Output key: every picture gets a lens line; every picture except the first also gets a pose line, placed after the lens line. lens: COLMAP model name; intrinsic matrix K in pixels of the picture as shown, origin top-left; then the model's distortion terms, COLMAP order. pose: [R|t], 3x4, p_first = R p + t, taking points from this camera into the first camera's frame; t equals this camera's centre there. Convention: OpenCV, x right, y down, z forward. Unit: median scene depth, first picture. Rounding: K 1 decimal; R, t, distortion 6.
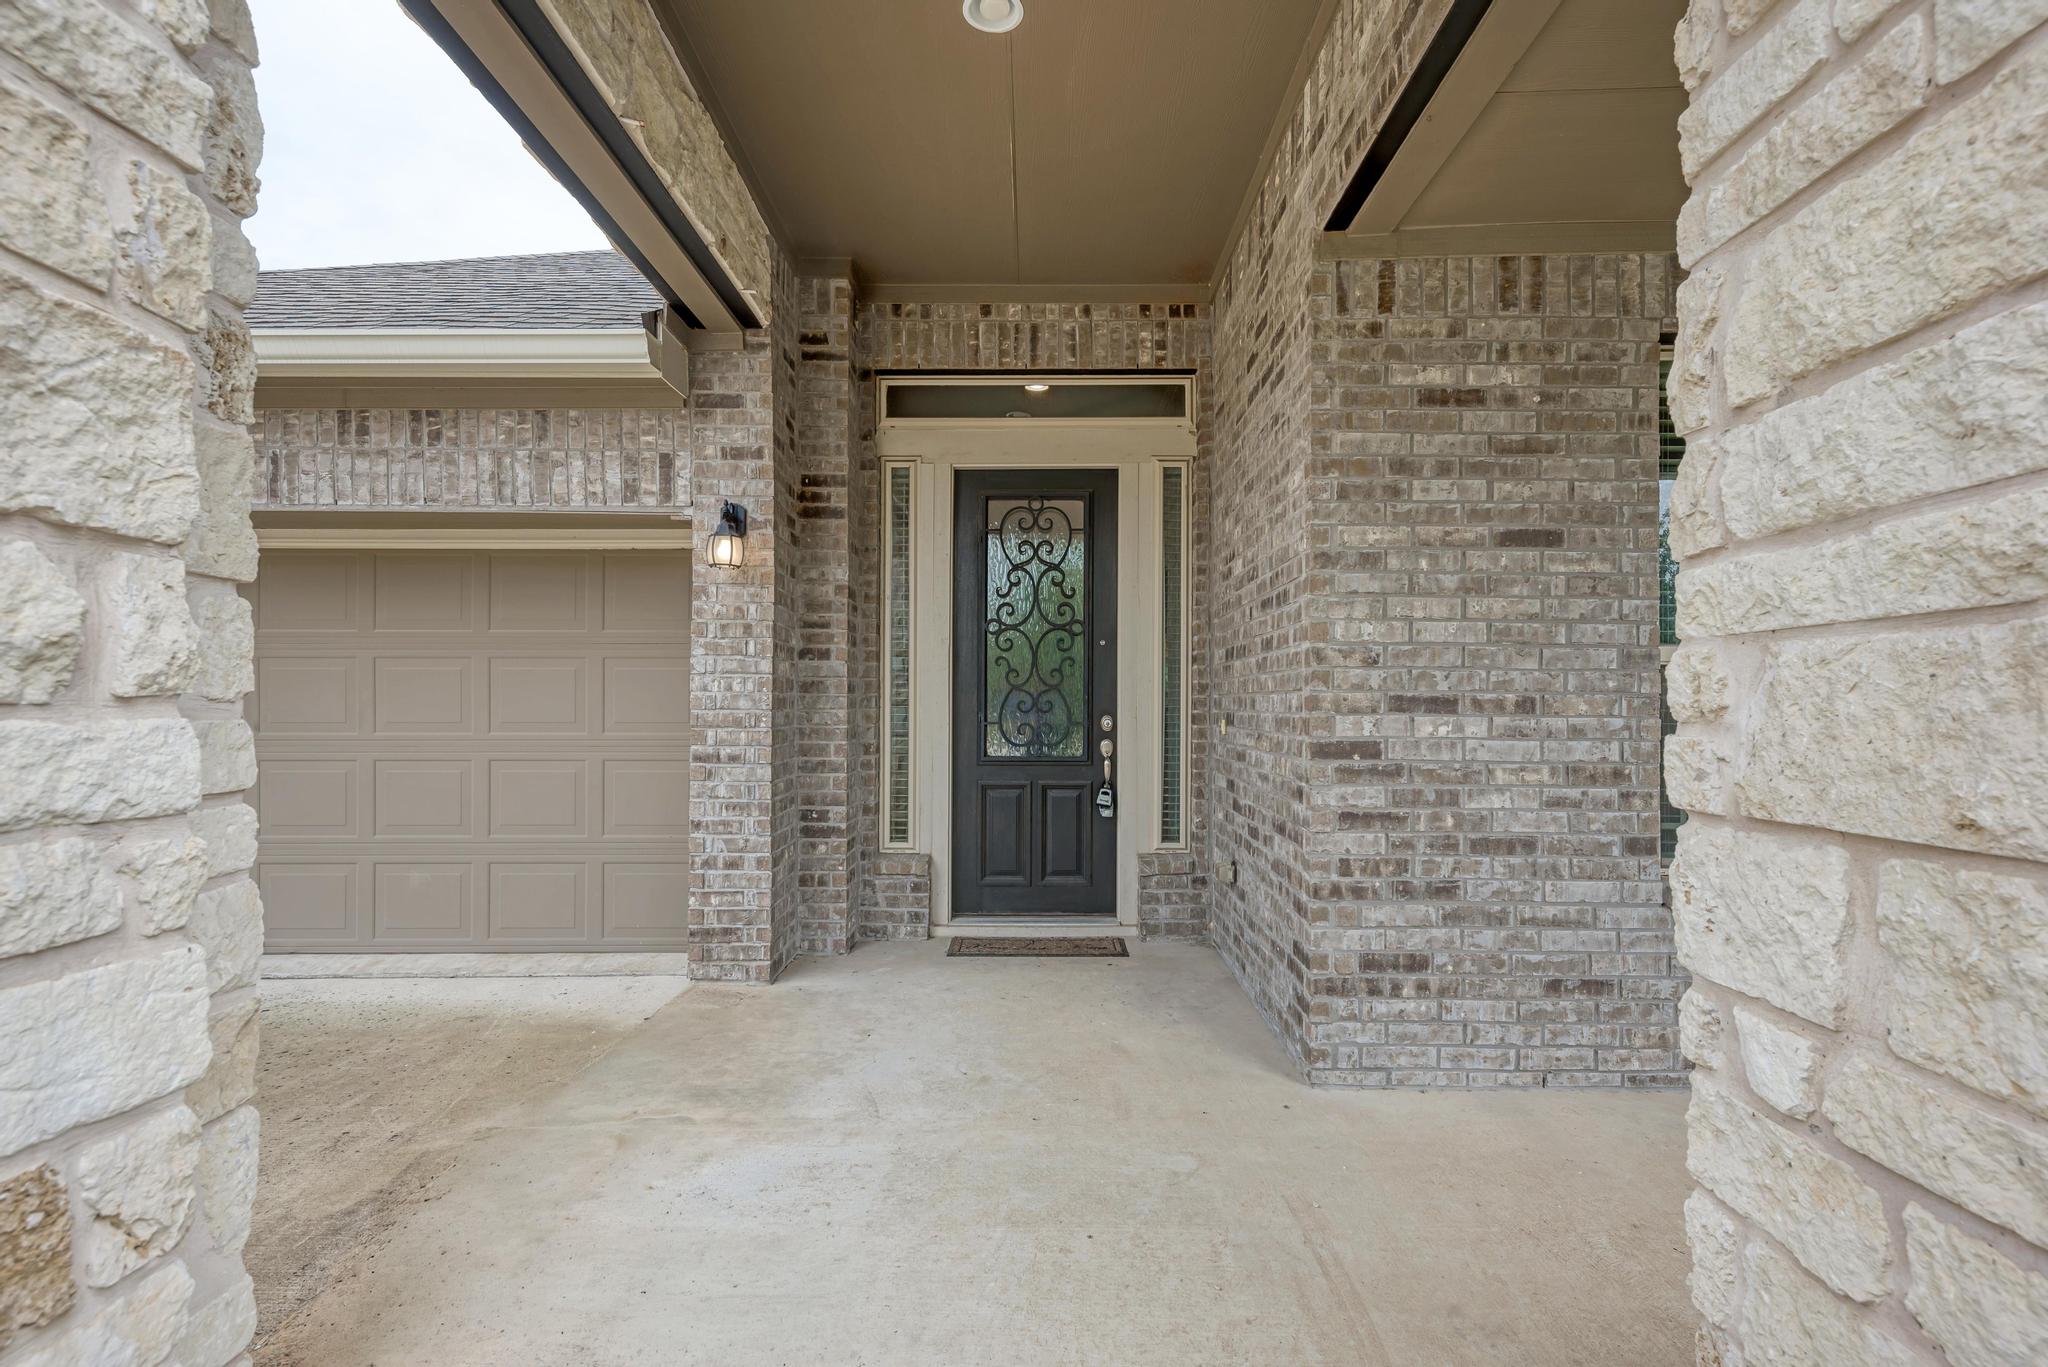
lens RADIAL K [[972.3, 0, 1020.4], [0, 972.3, 690.8], [0, 0, 1]] dist [0.004200, 0.000383]
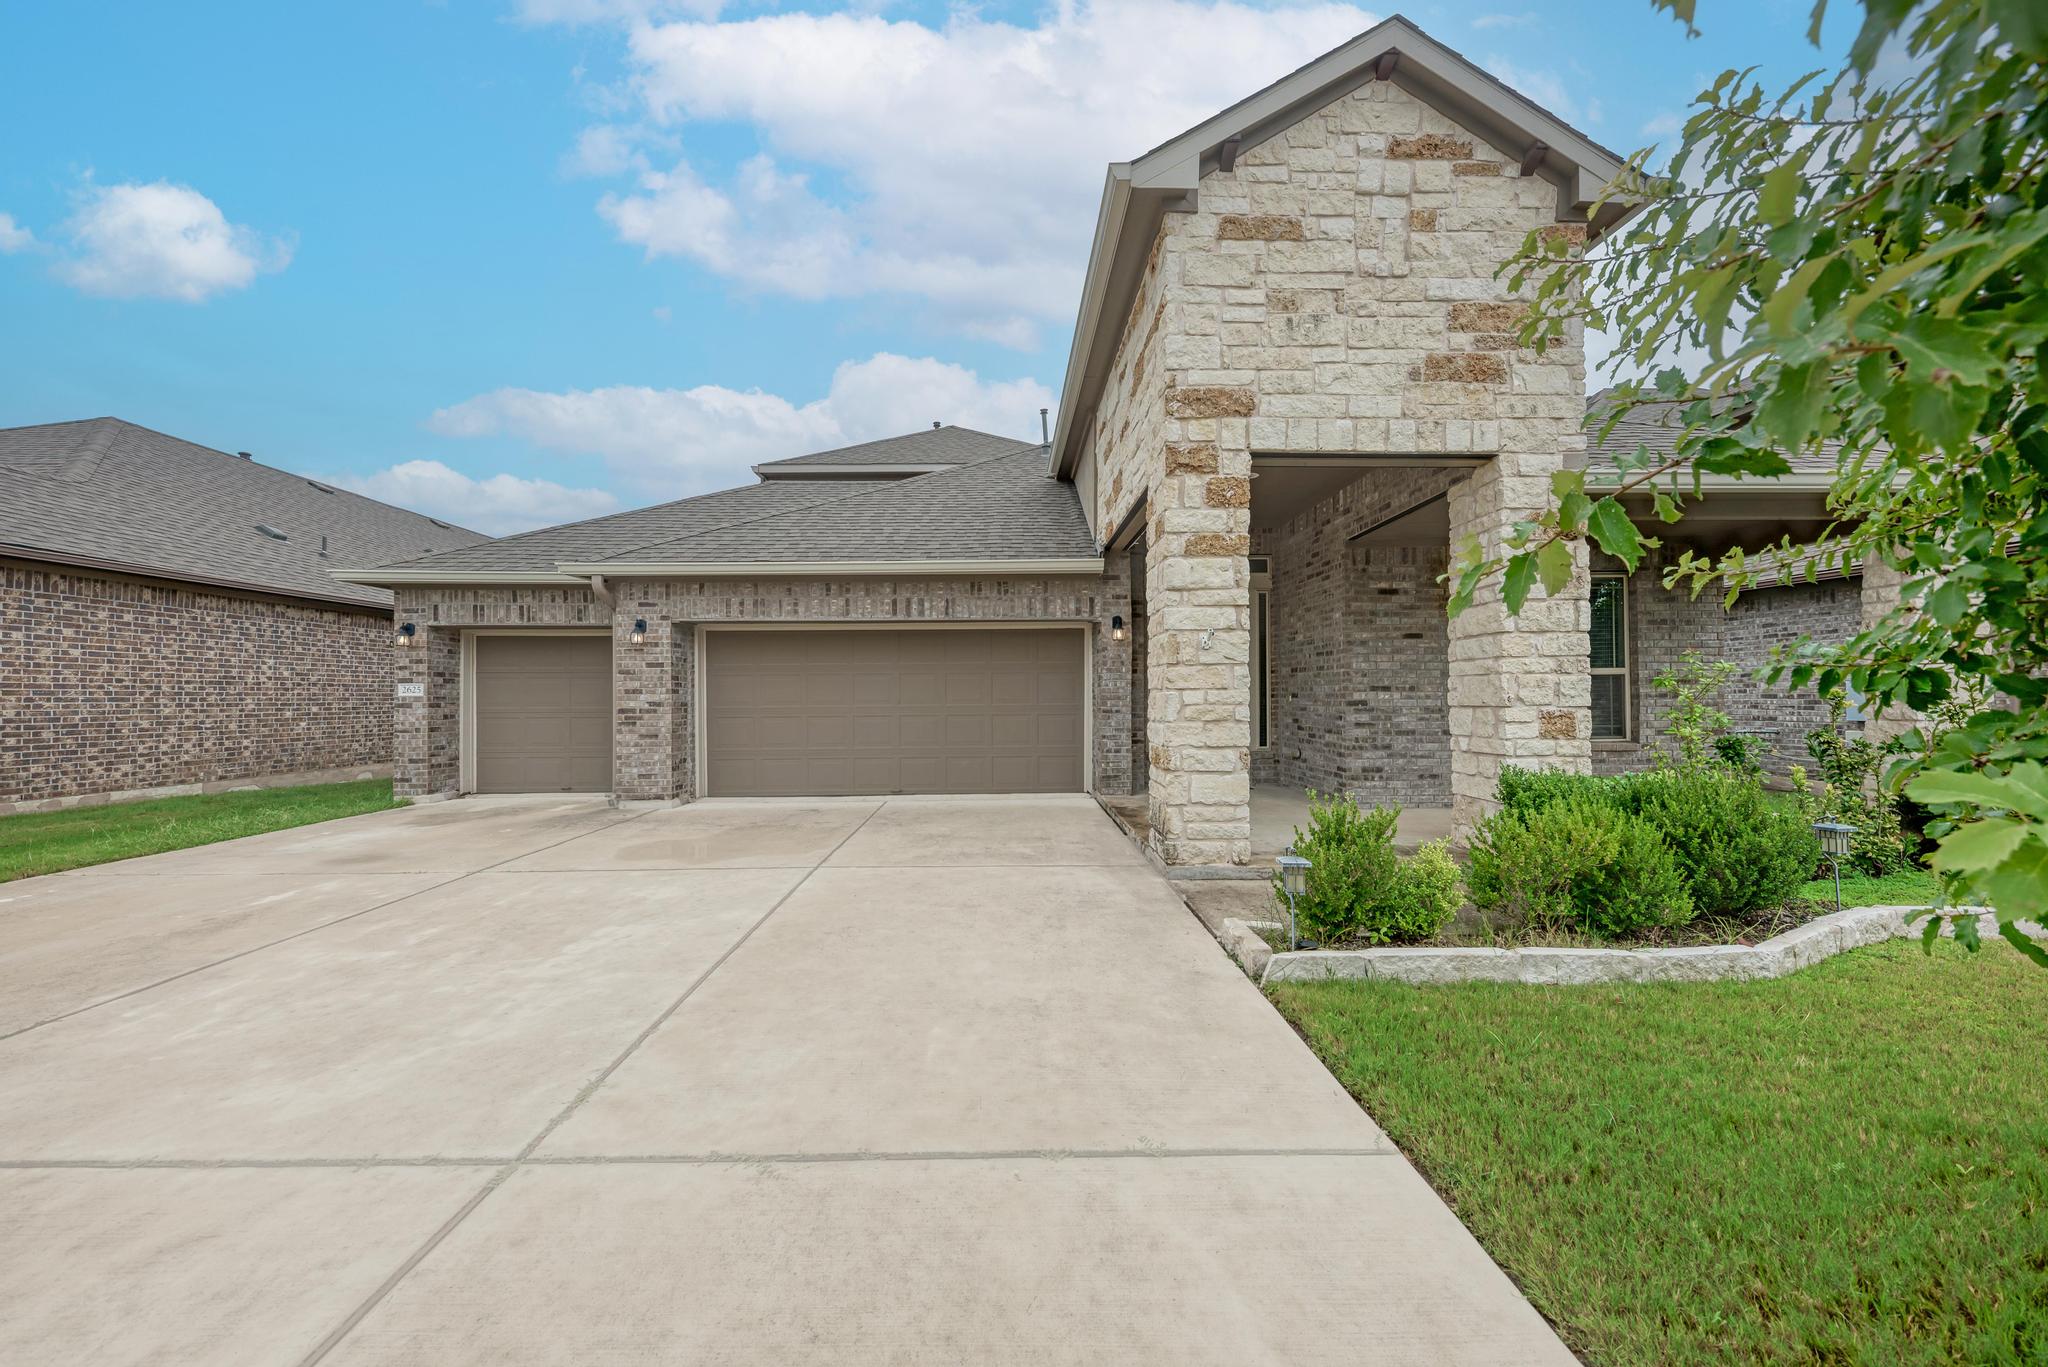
lens RADIAL K [[752.6, 0, 1024.0], [0, 752.6, 683.5], [0, 0, 1]] dist [-0.000703, -0.000011]
pose [[0.999109, -0.008570, 0.041313, -0.847270], [0.008573, 0.999963, 0.000111, -0.012633], [-0.041313, 0.000243, 0.999146, -1.401672]]
